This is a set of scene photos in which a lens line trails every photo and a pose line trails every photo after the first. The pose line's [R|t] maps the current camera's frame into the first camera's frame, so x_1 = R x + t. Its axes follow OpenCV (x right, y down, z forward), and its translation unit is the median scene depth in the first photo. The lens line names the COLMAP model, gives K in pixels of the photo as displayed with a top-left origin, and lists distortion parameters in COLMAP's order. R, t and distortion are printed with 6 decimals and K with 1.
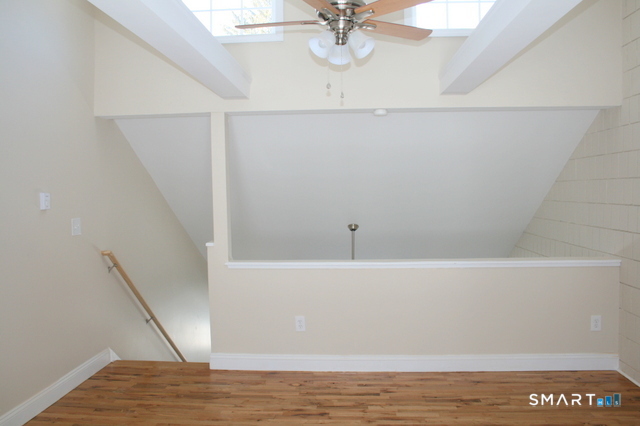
lens RADIAL K [[521.6, 0, 307.2], [0, 521.6, 212.6], [0, 0, 1]] dist [-0.142702, 0.126544]
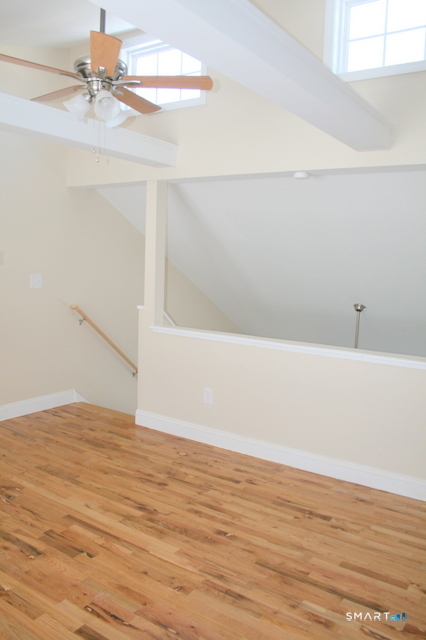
lens RADIAL K [[521.6, 0, 210.5], [0, 521.6, 322.7], [0, 0, 1]] dist [-0.142702, 0.126544]
pose [[0.863559, 0.104032, -0.493400, 0.497710], [-0.067687, 0.993546, 0.091020, -0.014724], [0.499685, -0.045204, 0.865027, 0.166910]]
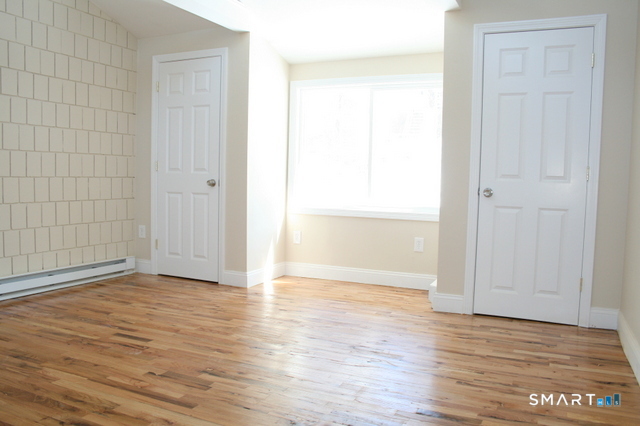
lens RADIAL K [[521.6, 0, 307.2], [0, 521.6, 212.6], [0, 0, 1]] dist [-0.142702, 0.126544]
pose [[-0.933692, -0.032639, 0.356587, -0.352244], [0.004621, 0.994656, 0.103143, 0.089127], [-0.358048, 0.097951, -0.928551, 1.170004]]
